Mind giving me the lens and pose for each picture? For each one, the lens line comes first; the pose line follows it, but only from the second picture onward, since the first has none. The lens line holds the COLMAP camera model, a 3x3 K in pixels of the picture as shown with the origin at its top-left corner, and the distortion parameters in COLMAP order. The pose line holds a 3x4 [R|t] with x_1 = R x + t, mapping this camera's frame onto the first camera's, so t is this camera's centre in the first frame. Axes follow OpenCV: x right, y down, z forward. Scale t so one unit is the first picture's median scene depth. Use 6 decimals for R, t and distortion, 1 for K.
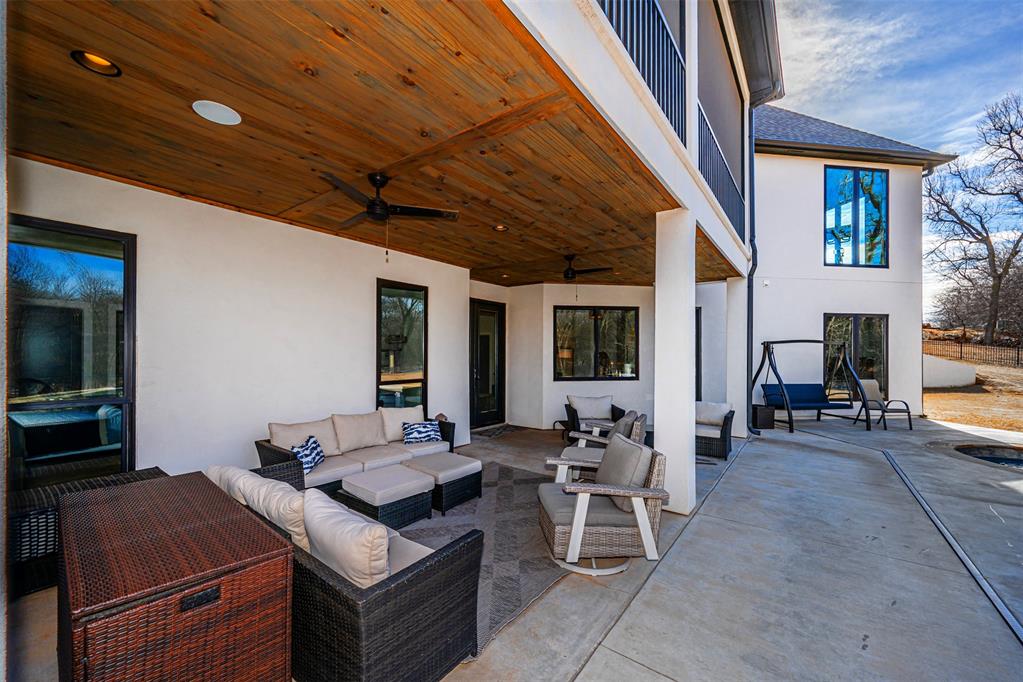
lens RADIAL K [[401.4, 0, 504.6], [0, 401.4, 354.6], [0, 0, 1]] dist [-0.000955, -0.000017]
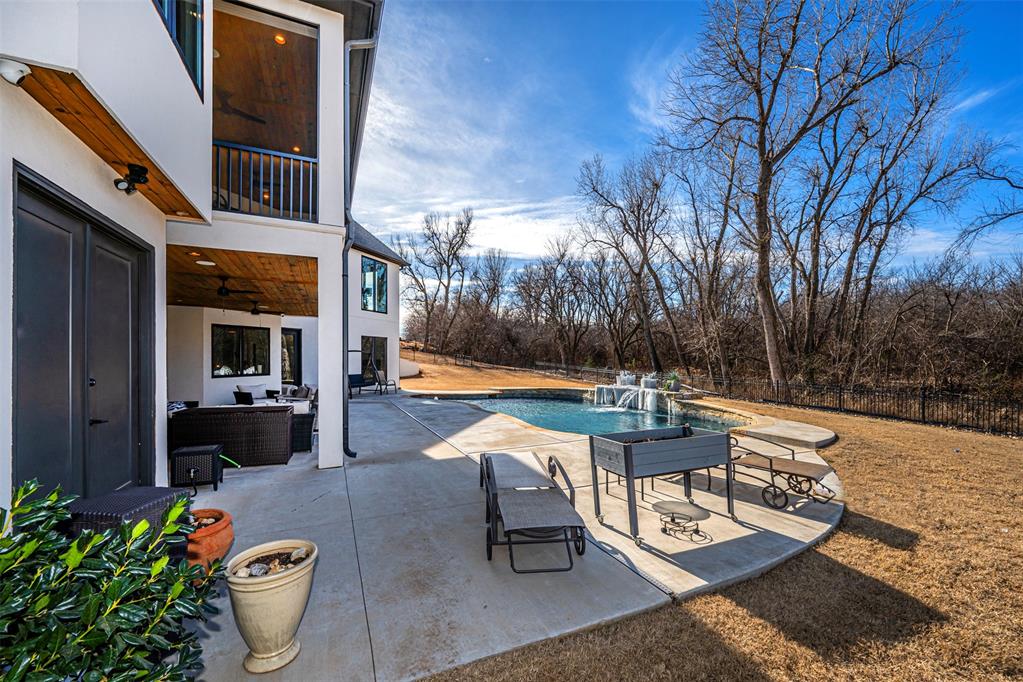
lens RADIAL K [[401.4, 0, 503.7], [0, 401.4, 357.9], [0, 0, 1]] dist [-0.000955, -0.000017]
pose [[0.483025, -0.001611, 0.875605, -0.364035], [0.000771, 0.999999, 0.001414, -0.003435], [-0.875606, -0.000008, 0.483025, -0.334503]]
